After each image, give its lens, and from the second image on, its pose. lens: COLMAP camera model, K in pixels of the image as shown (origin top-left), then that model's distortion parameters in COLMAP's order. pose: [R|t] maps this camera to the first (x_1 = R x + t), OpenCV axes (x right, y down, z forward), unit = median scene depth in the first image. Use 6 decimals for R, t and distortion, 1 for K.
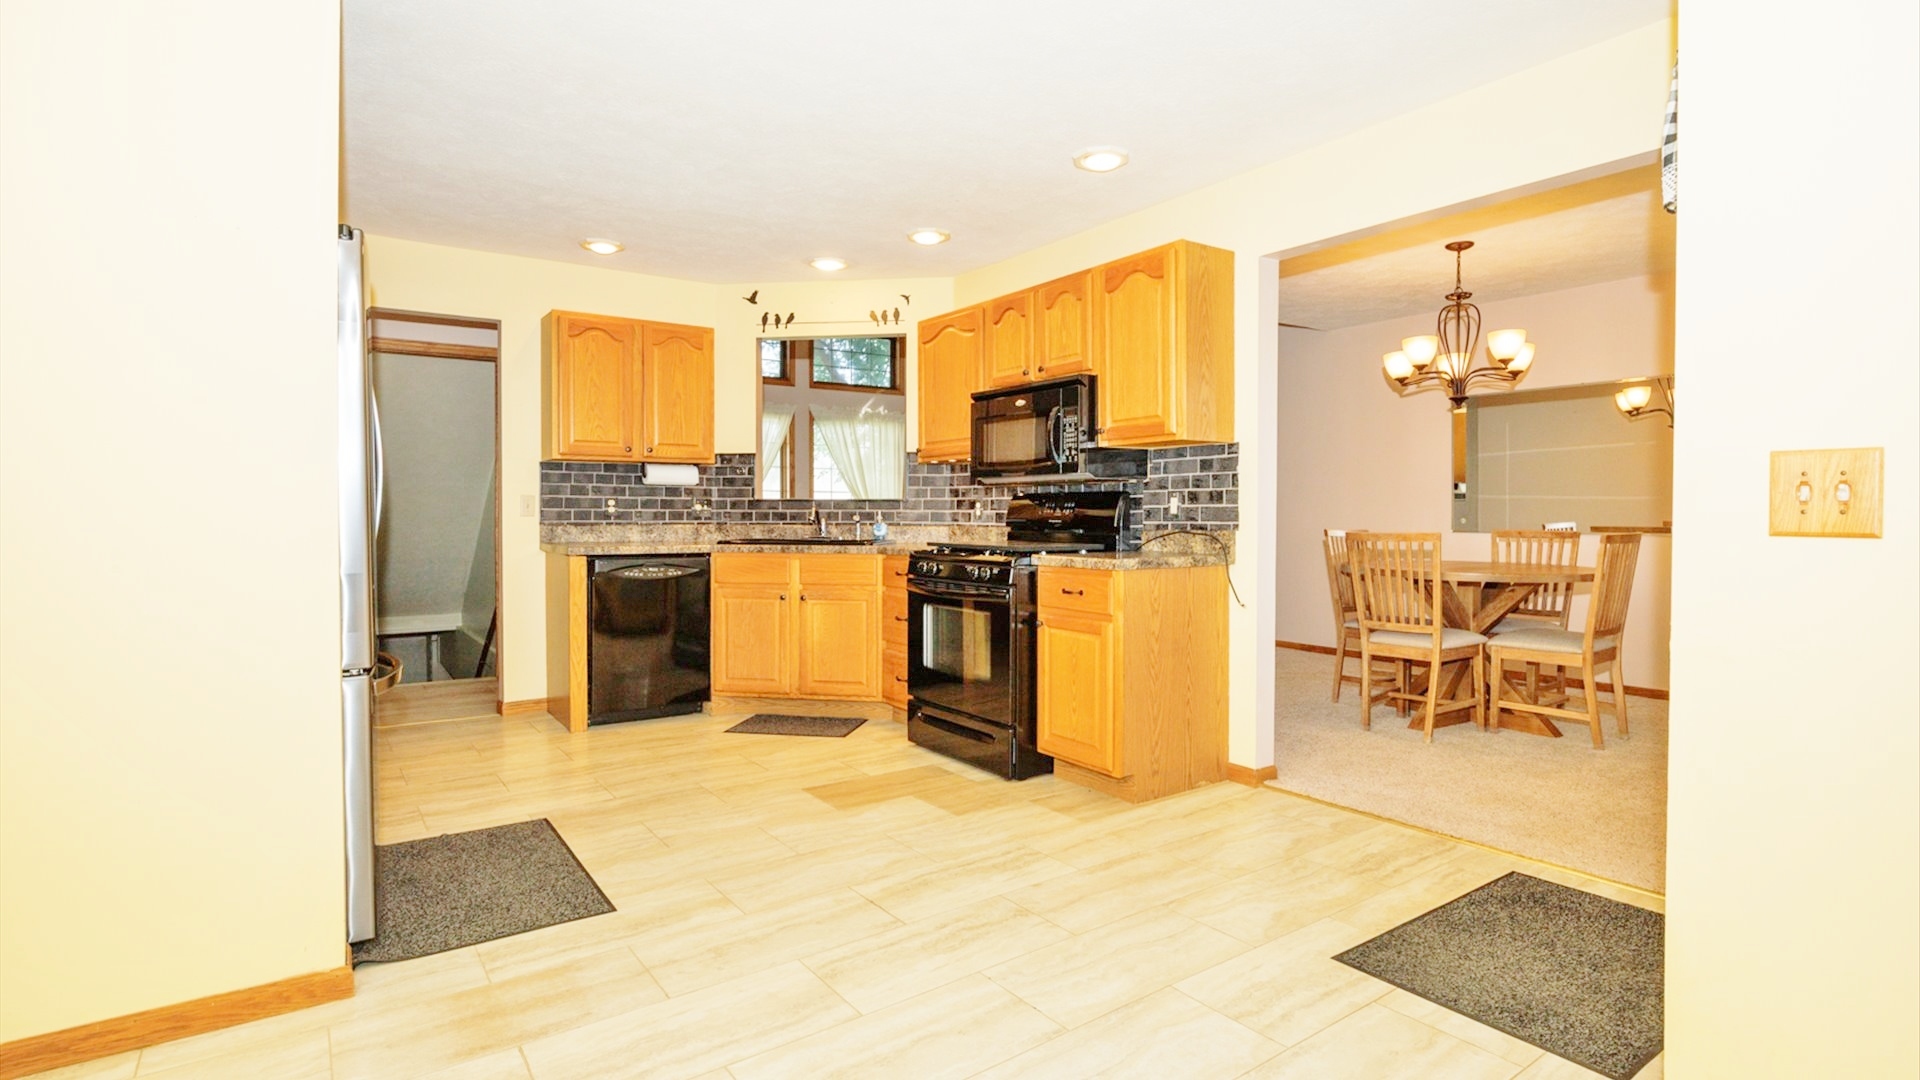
lens RADIAL K [[917.7, 0, 963.4], [0, 917.7, 529.9], [0, 0, 1]] dist [0.001241, 0.000459]
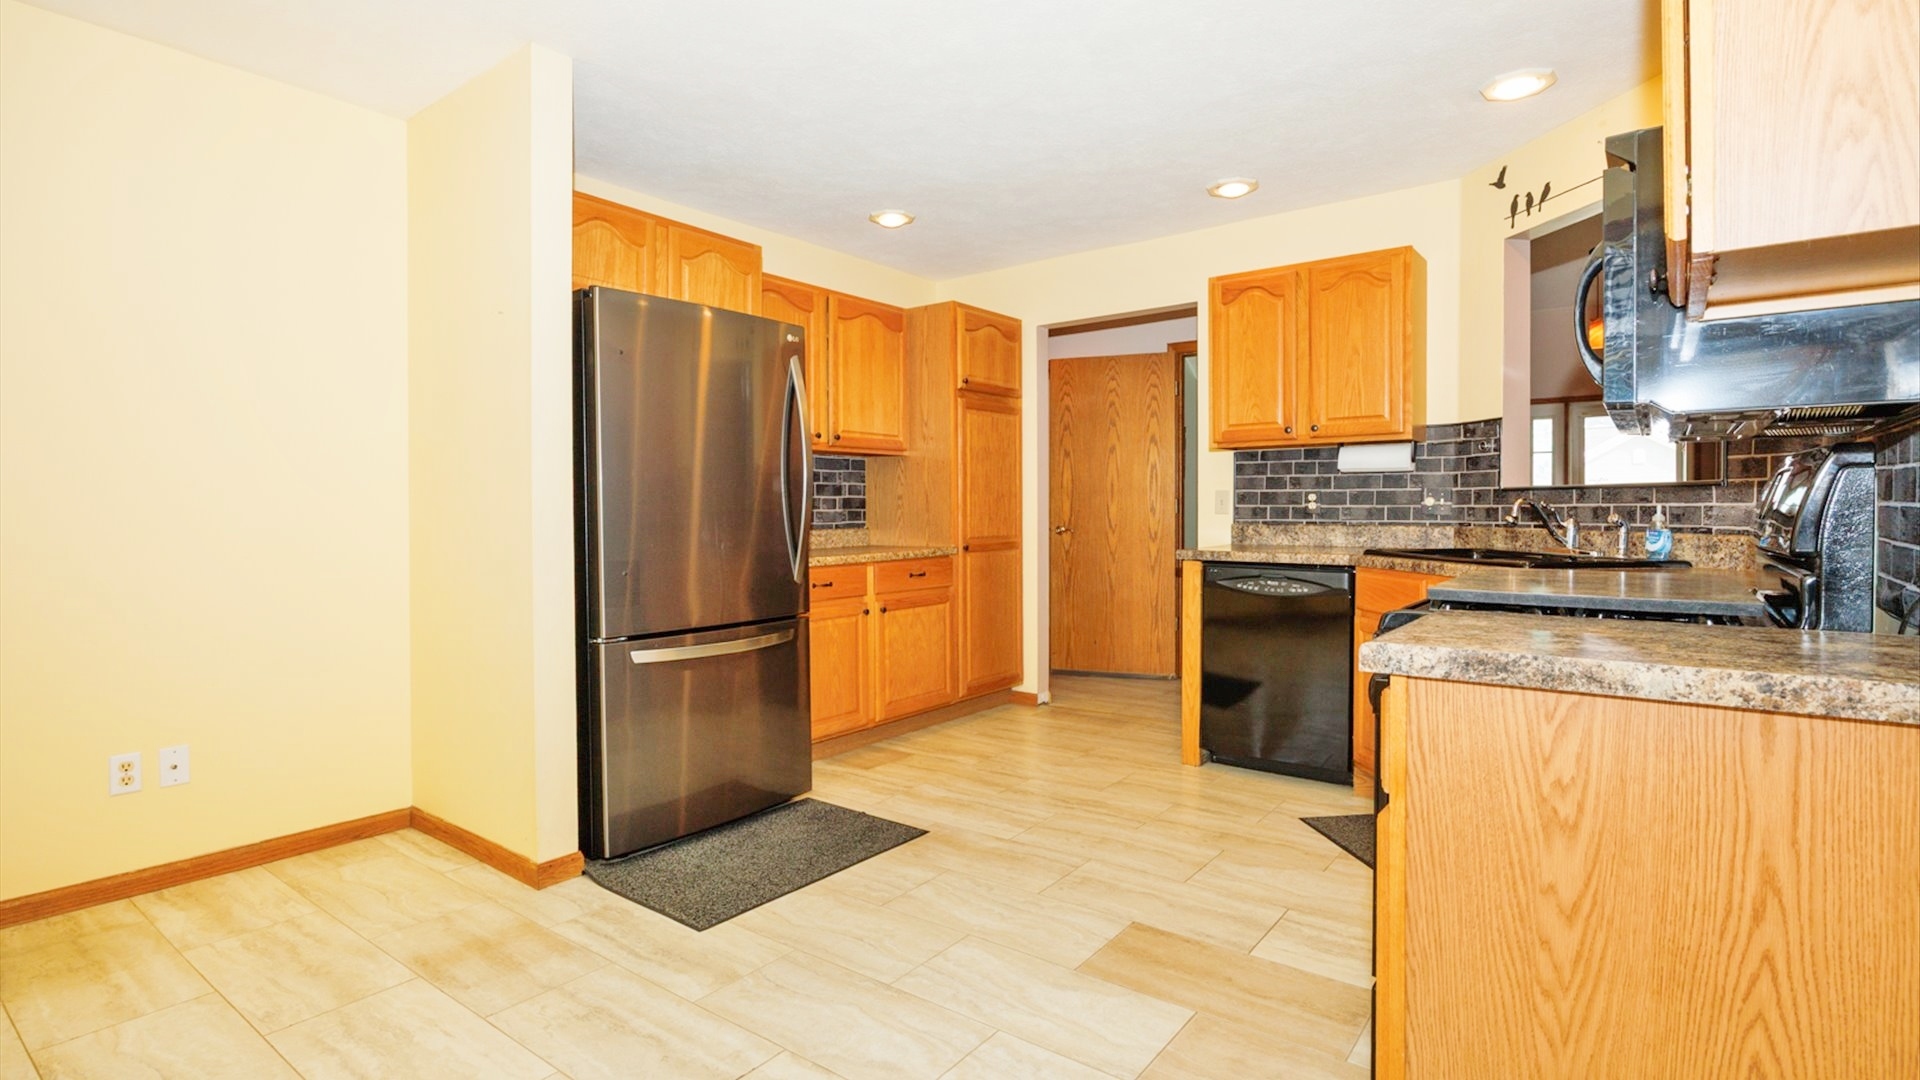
lens RADIAL K [[918.3, 0, 948.2], [0, 918.3, 522.0], [0, 0, 1]] dist [-0.010088, 0.000424]
pose [[0.305464, 0.010564, -0.952145, 0.375969], [-0.012578, 0.999896, 0.007059, -0.012579], [0.952120, 0.009820, 0.305566, 0.594453]]
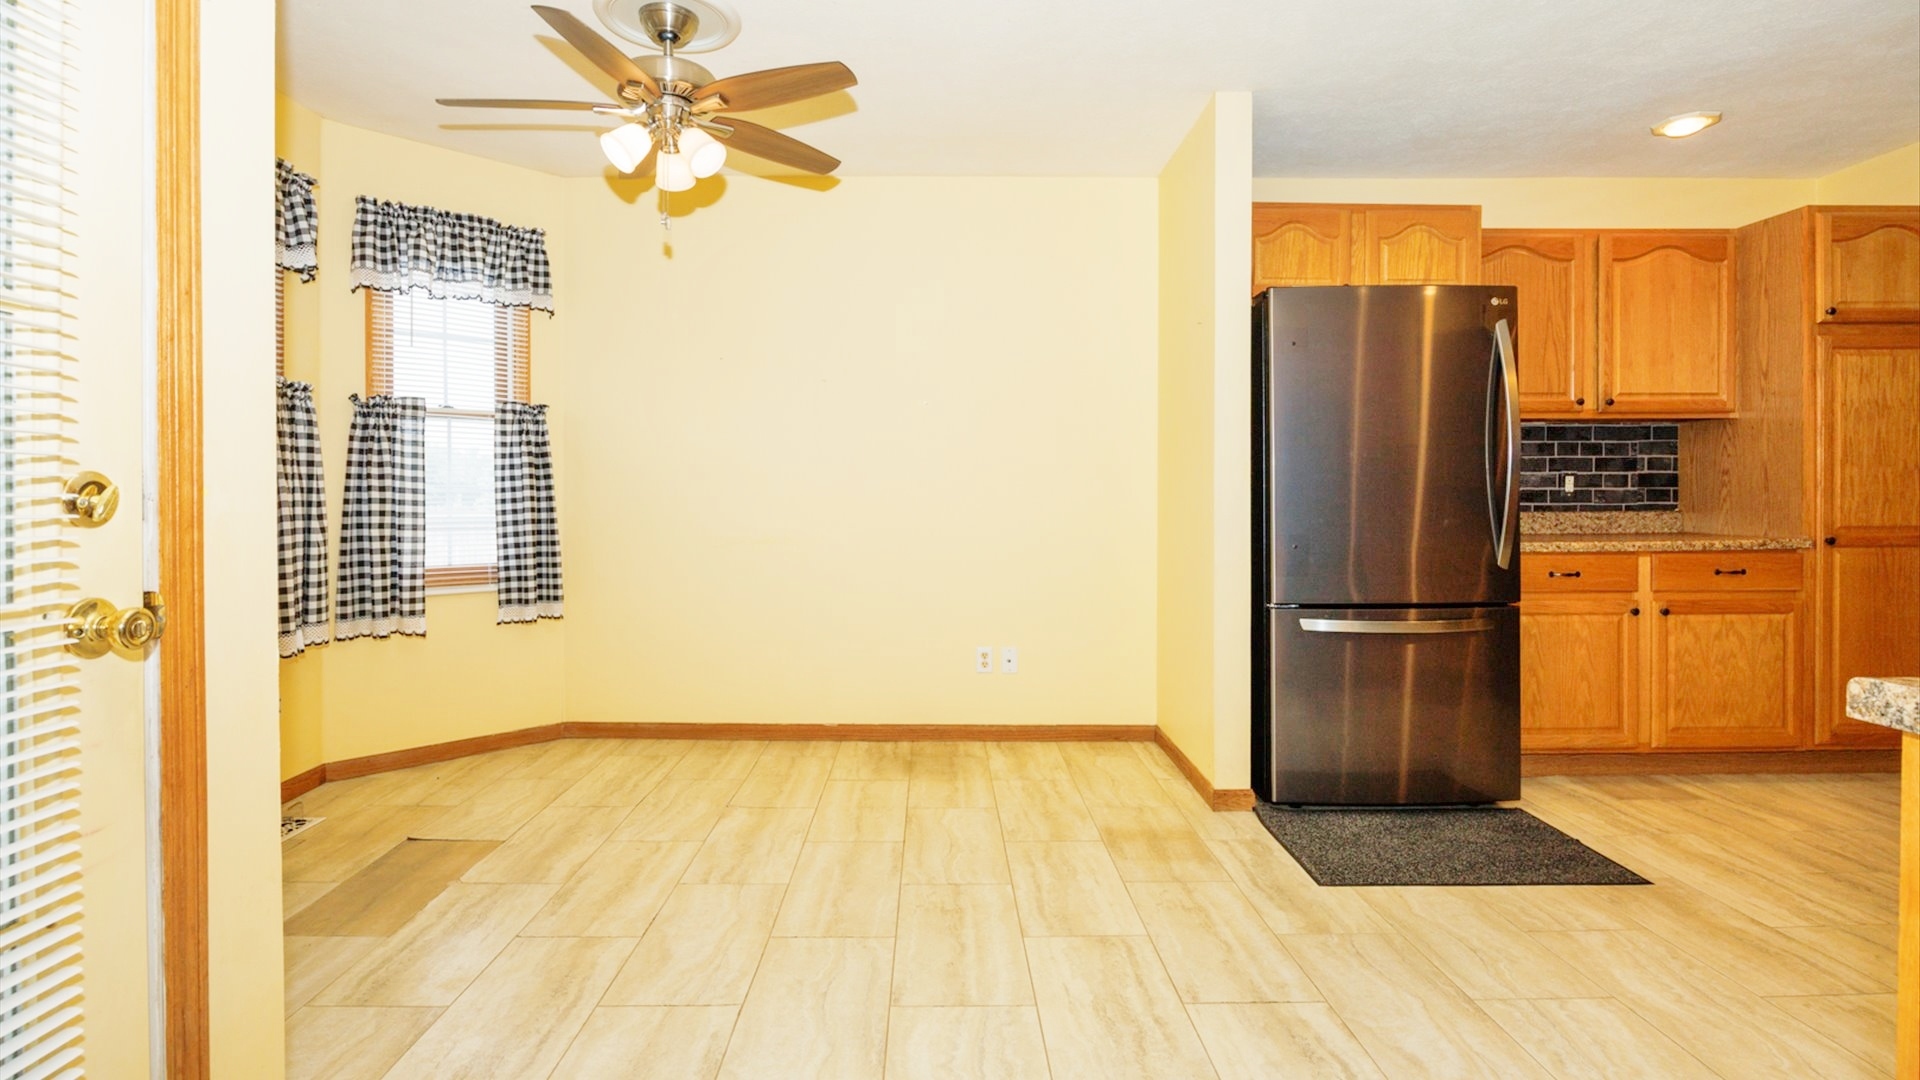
lens RADIAL K [[910.8, 0, 935.5], [0, 910.8, 494.3], [0, 0, 1]] dist [-0.001814, -0.000410]
pose [[-0.569236, 0.004559, -0.822162, 0.428563], [-0.013033, 0.999809, 0.014568, -0.015765], [0.822071, 0.019007, -0.569067, 0.759700]]
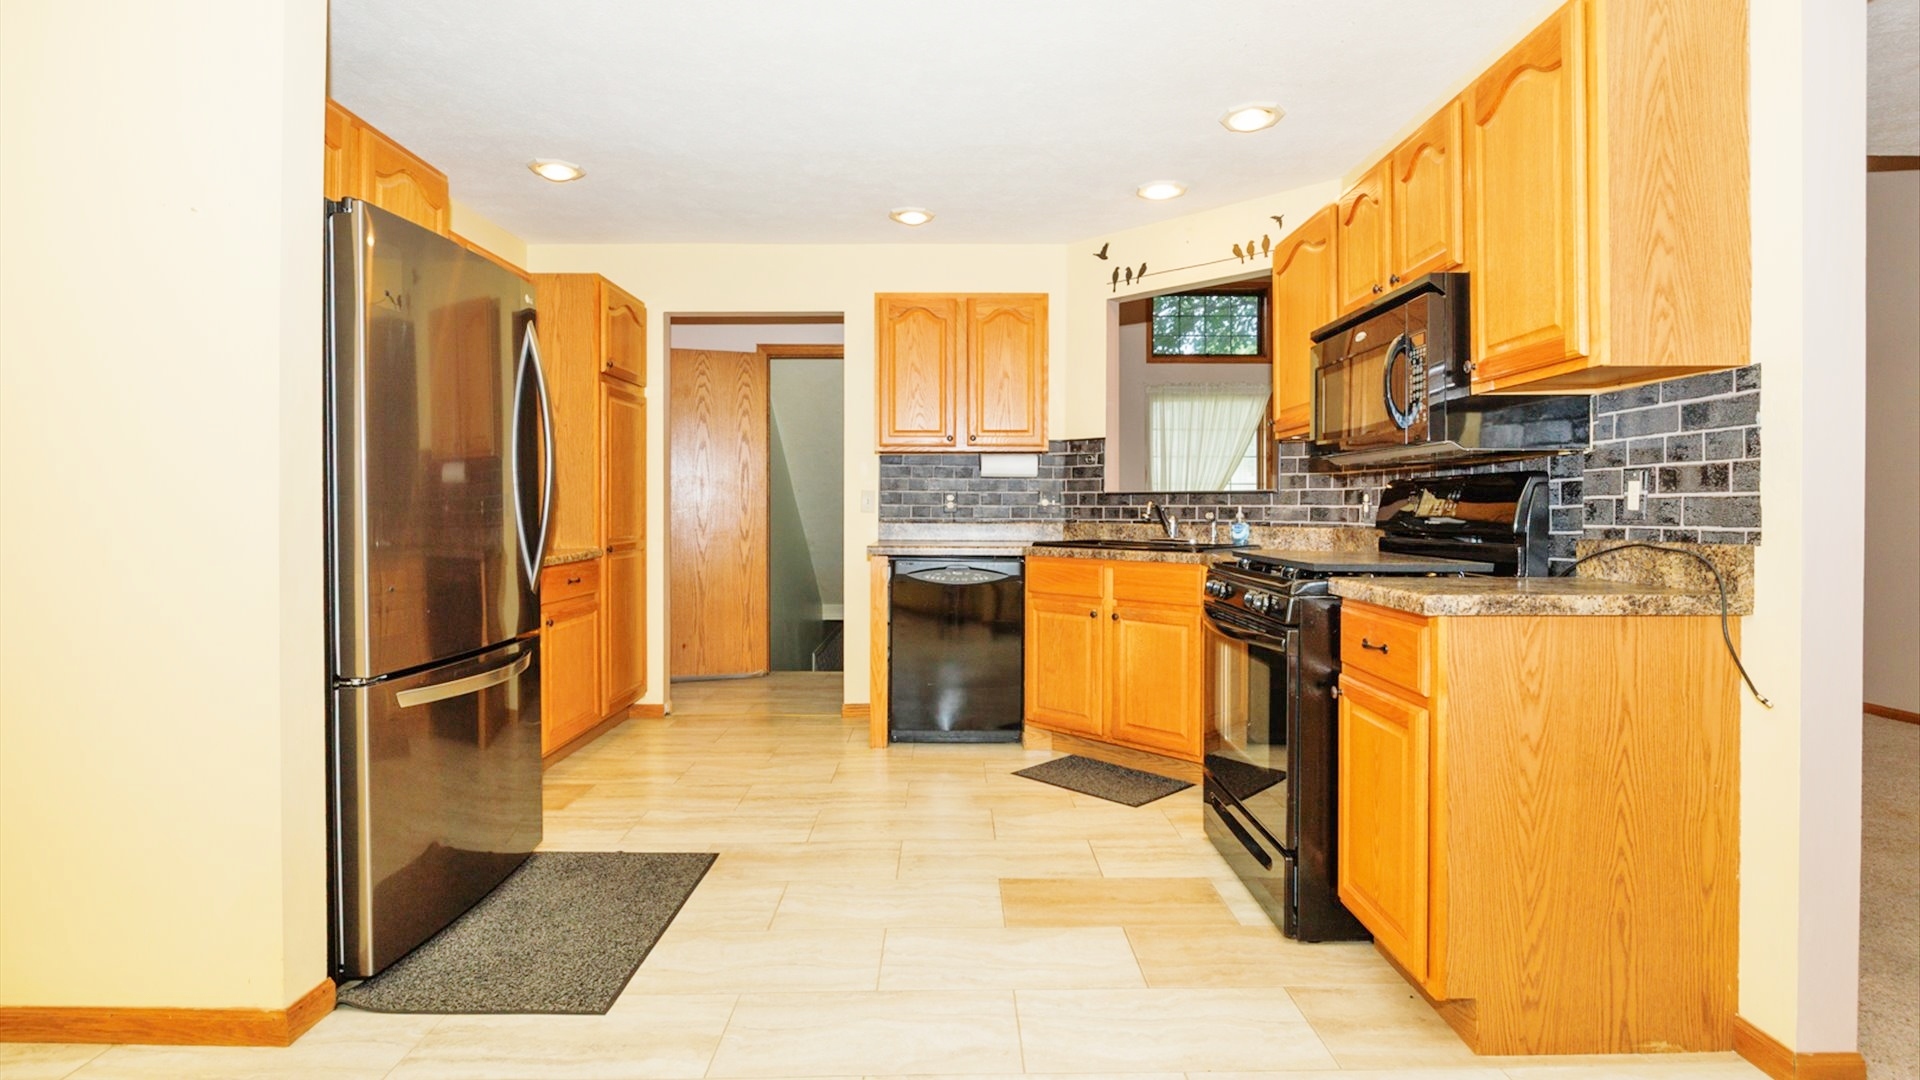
lens RADIAL K [[931.0, 0, 968.3], [0, 931.0, 512.7], [0, 0, 1]] dist [-0.005629, -0.000896]
pose [[0.825915, 0.001969, -0.563791, 0.205661], [-0.009960, 0.999889, -0.011099, -0.006158], [0.563707, 0.014782, 0.825843, 0.320021]]
